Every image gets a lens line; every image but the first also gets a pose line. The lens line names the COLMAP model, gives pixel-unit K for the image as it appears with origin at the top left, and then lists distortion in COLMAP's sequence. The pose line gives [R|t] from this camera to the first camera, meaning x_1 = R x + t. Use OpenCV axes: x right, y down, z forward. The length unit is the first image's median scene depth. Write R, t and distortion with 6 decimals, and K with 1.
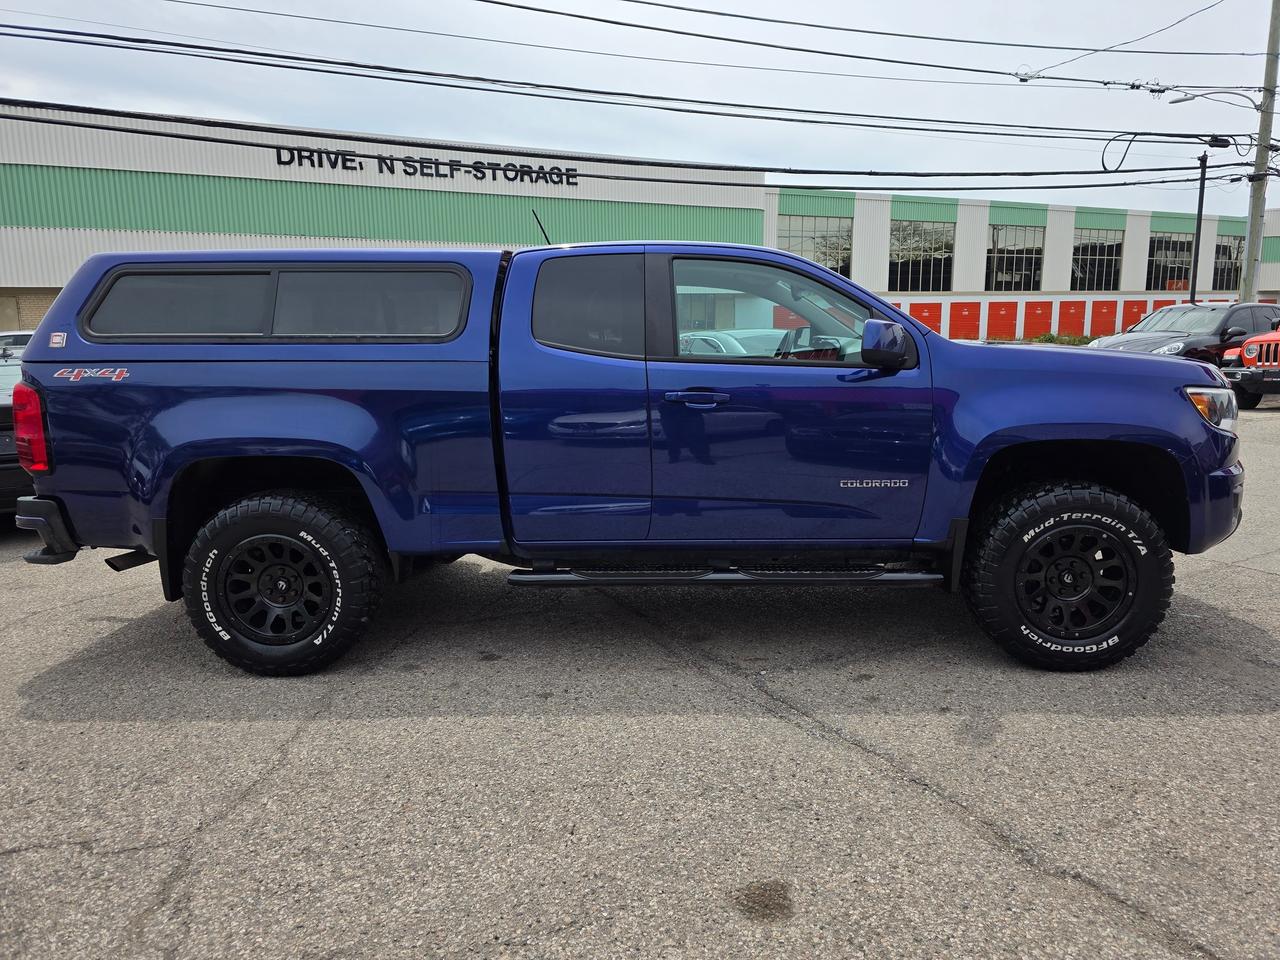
lens RADIAL K [[874.6, 0, 642.4], [0, 874.6, 480.0], [0, 0, 1]] dist [0.050658, -0.051023]
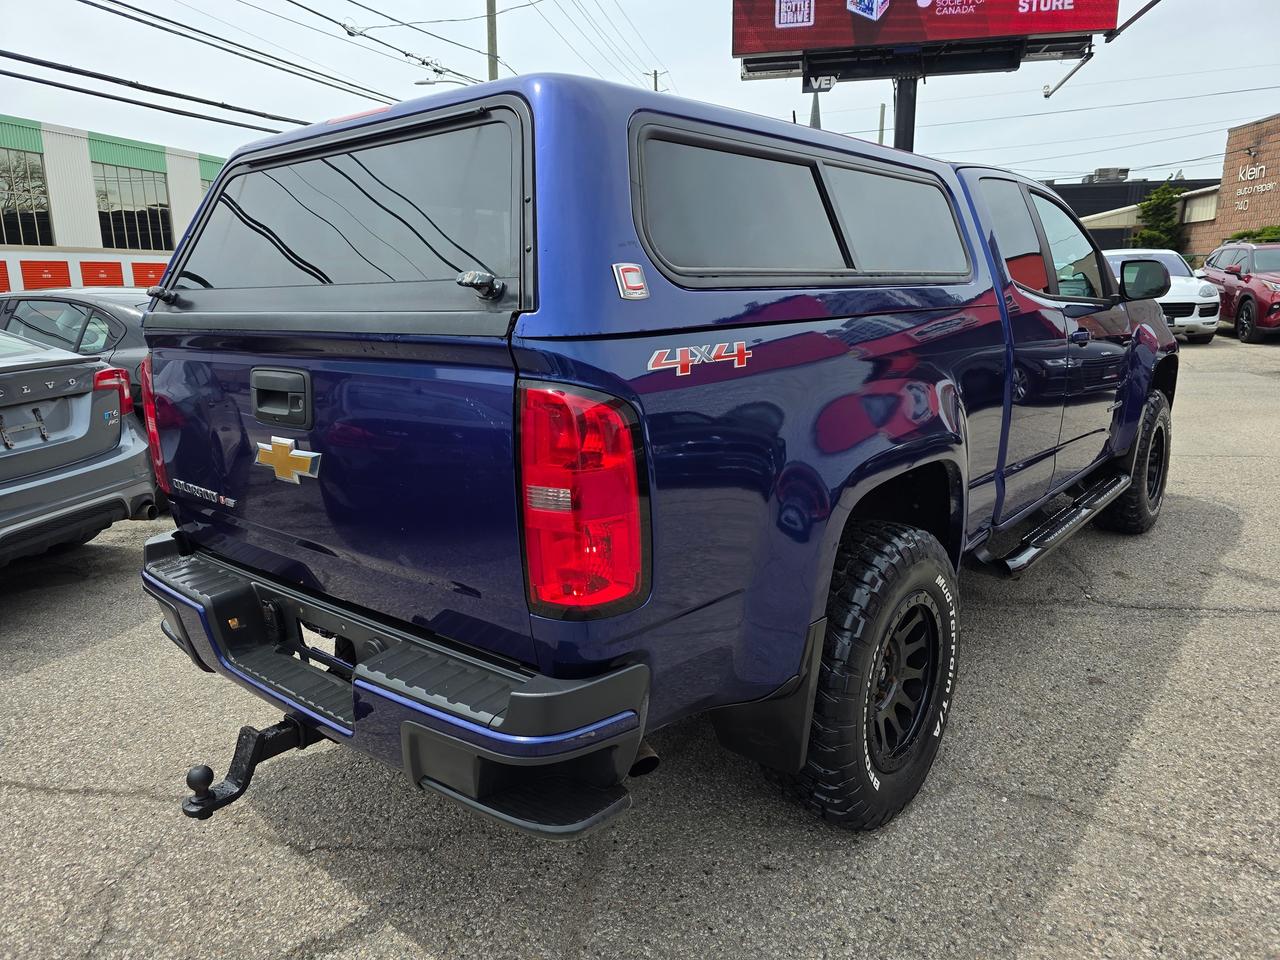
lens RADIAL K [[874.6, 0, 638.2], [0, 874.6, 480.5], [0, 0, 1]] dist [0.050658, -0.051023]
pose [[0.596369, -0.172724, 0.783907, -0.994762], [0.143762, 0.983768, 0.107391, -0.111525], [-0.789732, 0.048651, 0.611520, 0.760515]]
